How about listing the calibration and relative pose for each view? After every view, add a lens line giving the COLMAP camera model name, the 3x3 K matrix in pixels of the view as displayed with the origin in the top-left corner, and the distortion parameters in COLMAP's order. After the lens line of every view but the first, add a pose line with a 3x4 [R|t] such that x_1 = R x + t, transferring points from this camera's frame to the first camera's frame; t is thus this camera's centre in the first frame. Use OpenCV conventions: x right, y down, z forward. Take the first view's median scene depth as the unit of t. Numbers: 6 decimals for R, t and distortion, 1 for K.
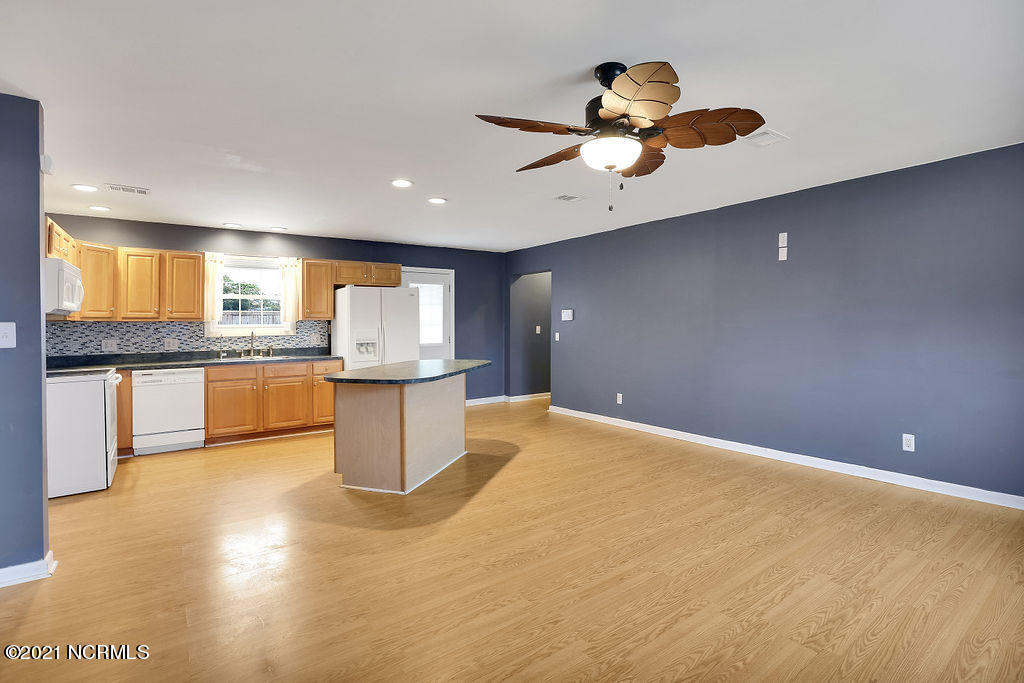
lens RADIAL K [[486.6, 0, 512.3], [0, 486.6, 314.8], [0, 0, 1]] dist [-0.043472, 0.012439]
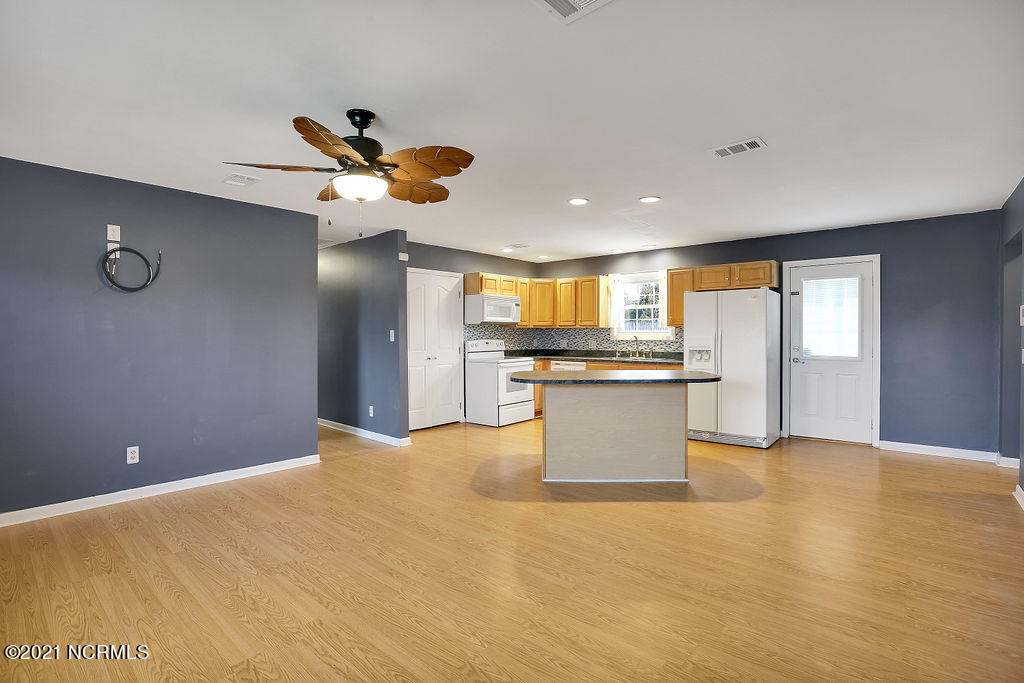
lens RADIAL K [[486.6, 0, 521.4], [0, 486.6, 331.4], [0, 0, 1]] dist [-0.043472, 0.012439]
pose [[0.247237, 0.009055, -0.968913, 0.629938], [0.017493, 0.999752, 0.013807, 0.001196], [0.968797, -0.020363, 0.247017, 0.485958]]
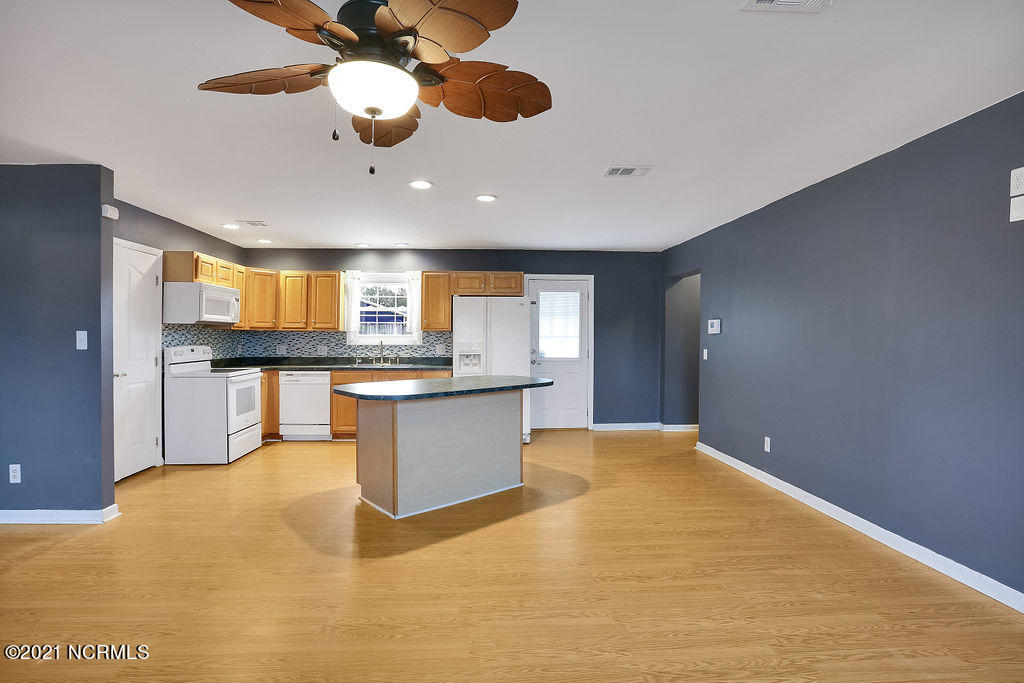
lens RADIAL K [[486.6, 0, 496.0], [0, 486.6, 334.8], [0, 0, 1]] dist [-0.043472, 0.012439]
pose [[0.841117, 0.011269, -0.540736, 0.316500], [-0.002427, 0.999851, 0.017062, 0.001480], [0.540848, -0.013039, 0.841019, 0.237010]]
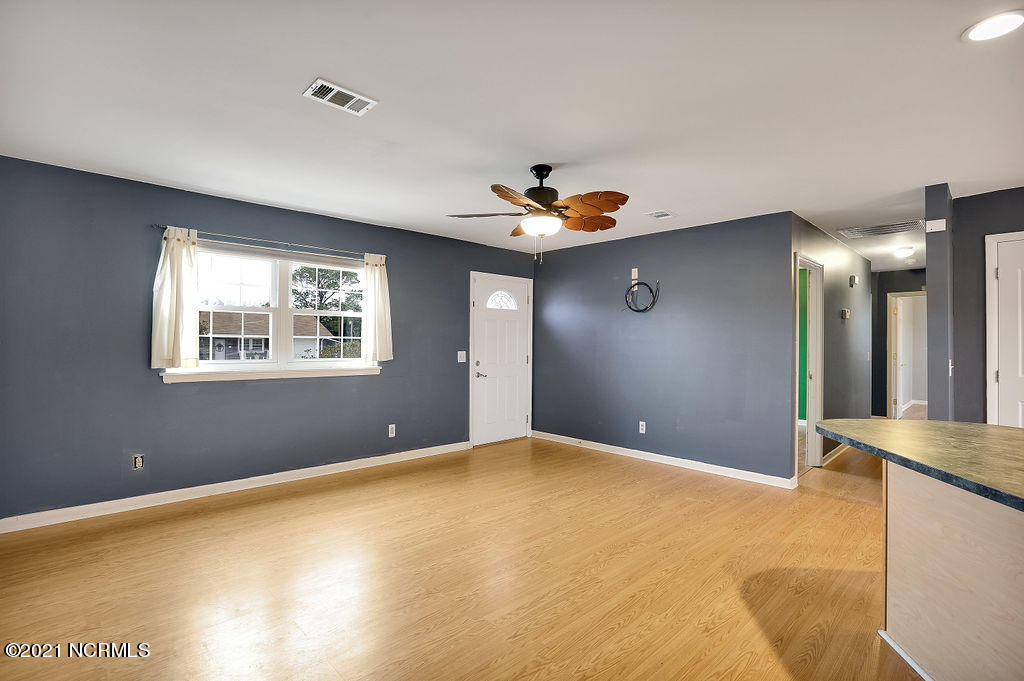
lens RADIAL K [[482.8, 0, 510.6], [0, 482.8, 335.2], [0, 0, 1]] dist [-0.024305, 0.006280]
pose [[-0.989552, 0.002462, -0.144156, 0.216930], [0.007131, 0.999466, -0.031880, 0.020770], [0.144000, -0.032575, -0.989041, 1.084560]]
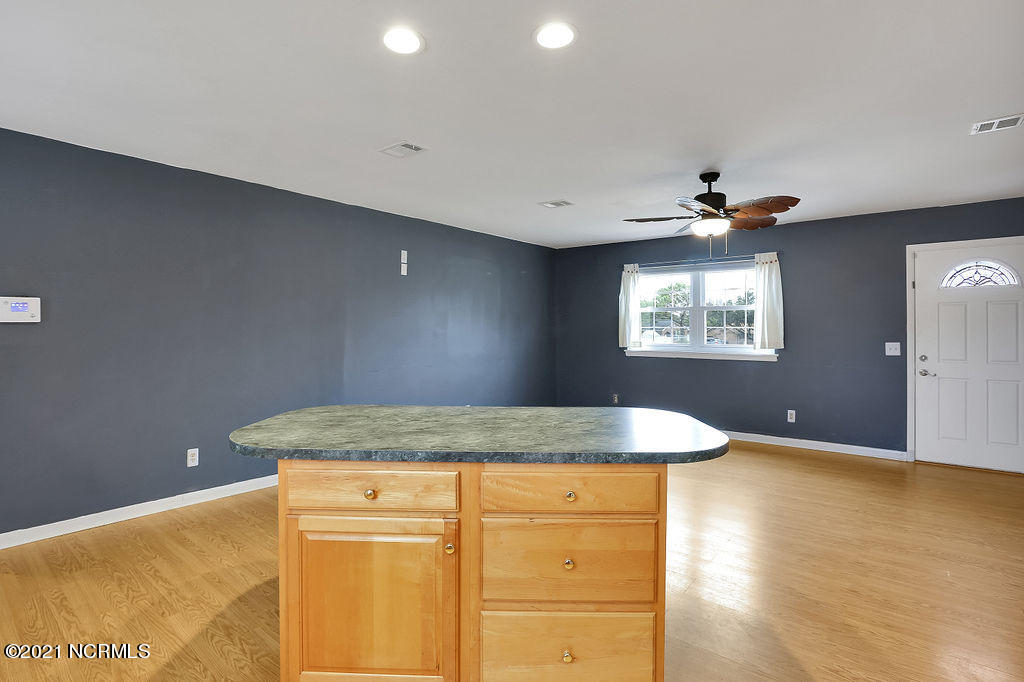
lens RADIAL K [[486.6, 0, 520.1], [0, 486.6, 327.8], [0, 0, 1]] dist [-0.043472, 0.012439]
pose [[-0.242807, 0.016859, 0.969928, -0.537713], [-0.019261, 0.999568, -0.022196, 0.027715], [-0.969883, -0.024072, -0.242378, 0.877281]]
